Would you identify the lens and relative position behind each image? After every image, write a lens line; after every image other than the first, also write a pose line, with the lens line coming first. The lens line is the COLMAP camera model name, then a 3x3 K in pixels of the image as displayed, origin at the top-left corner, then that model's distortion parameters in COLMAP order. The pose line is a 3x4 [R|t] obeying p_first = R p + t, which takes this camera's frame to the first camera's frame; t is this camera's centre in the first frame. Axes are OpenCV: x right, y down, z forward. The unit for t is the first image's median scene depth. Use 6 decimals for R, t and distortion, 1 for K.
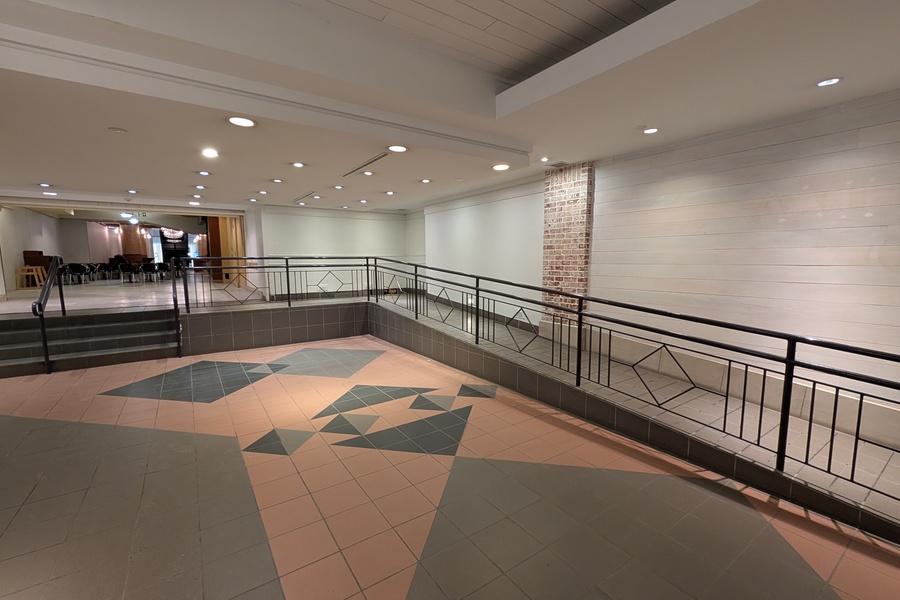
lens RADIAL K [[384.5, 0, 449.3], [0, 384.5, 305.5], [0, 0, 1]] dist [-0.001835, 0.000255]
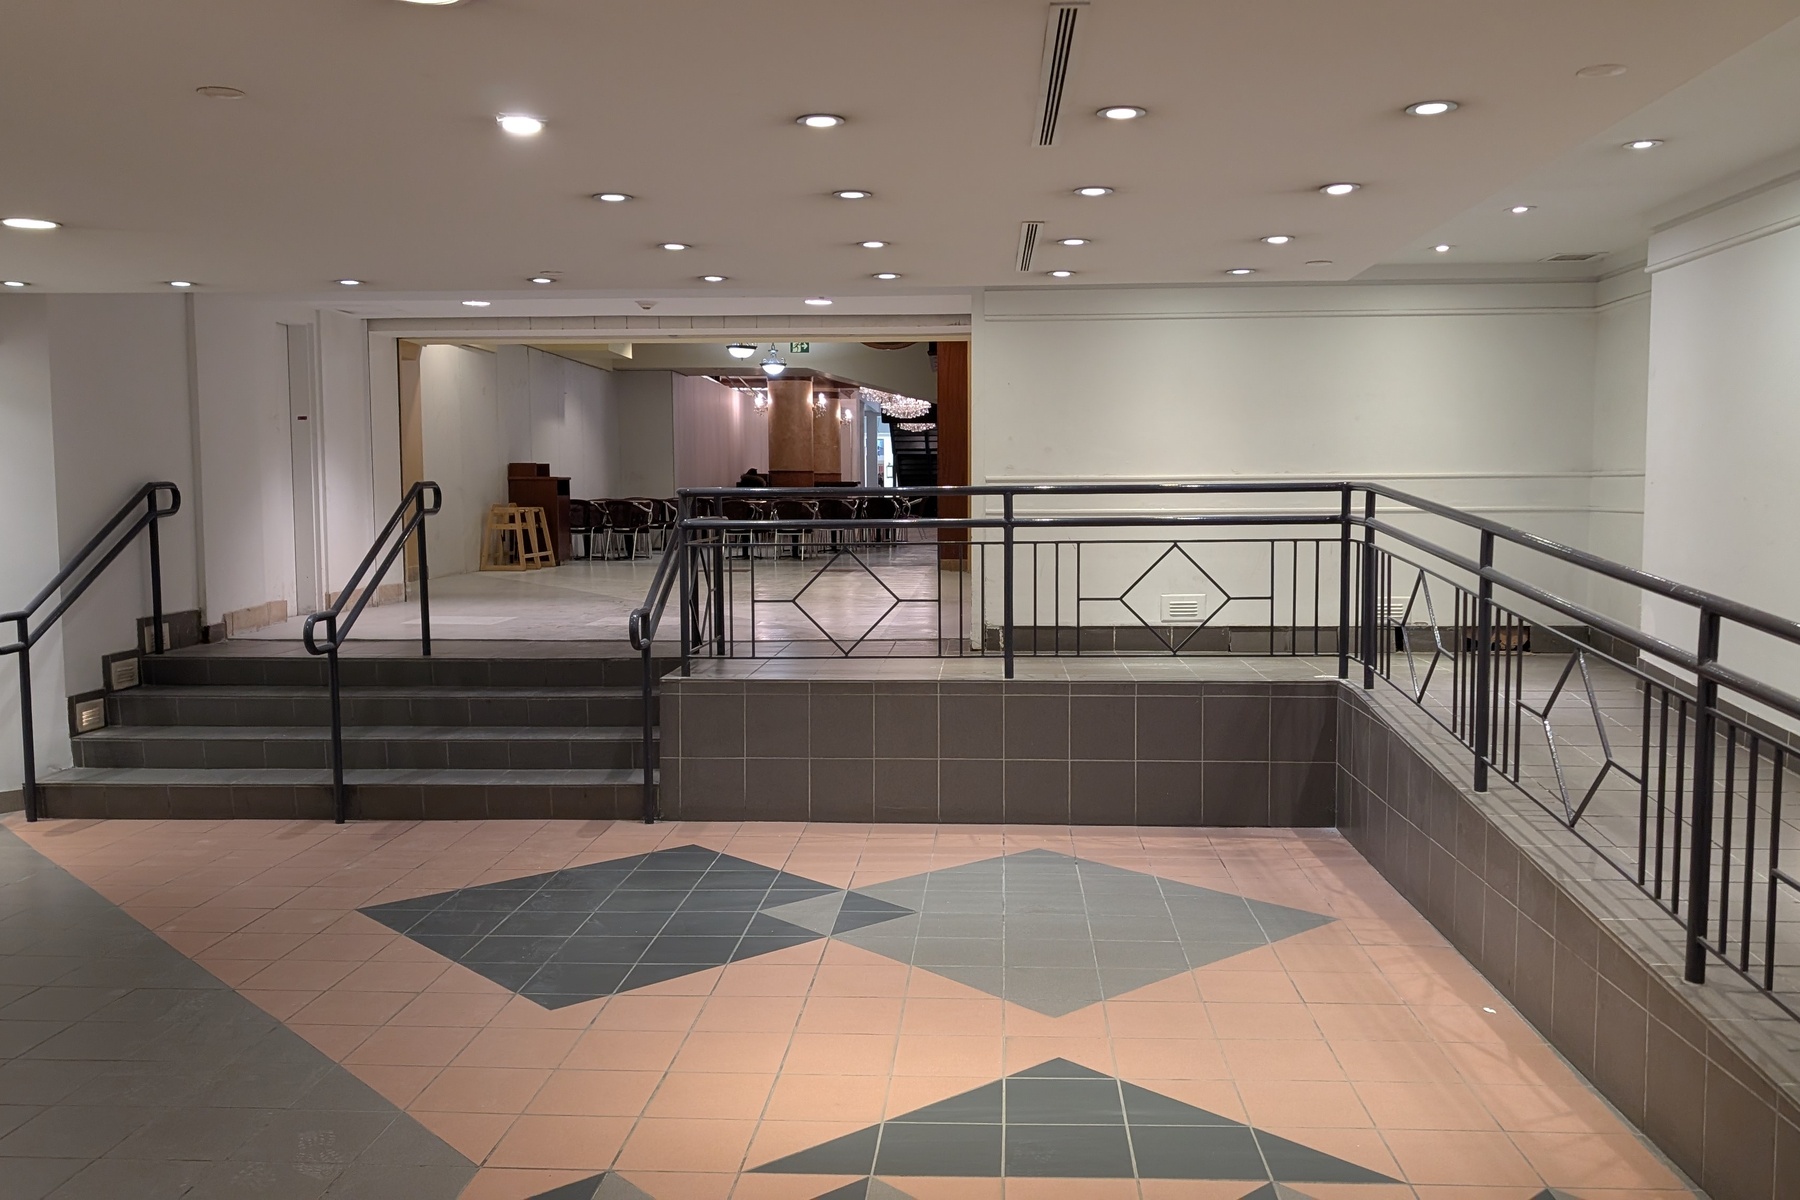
lens RADIAL K [[1537.1, 0, 900.0], [0, 1537.1, 600.0], [0, 0, 1]] dist [0.052884, -0.006635]
pose [[0.793429, 0.046048, -0.606919, 0.144906], [-0.073216, 0.997114, -0.020062, -0.022673], [0.604243, 0.060354, 0.794511, 0.139160]]
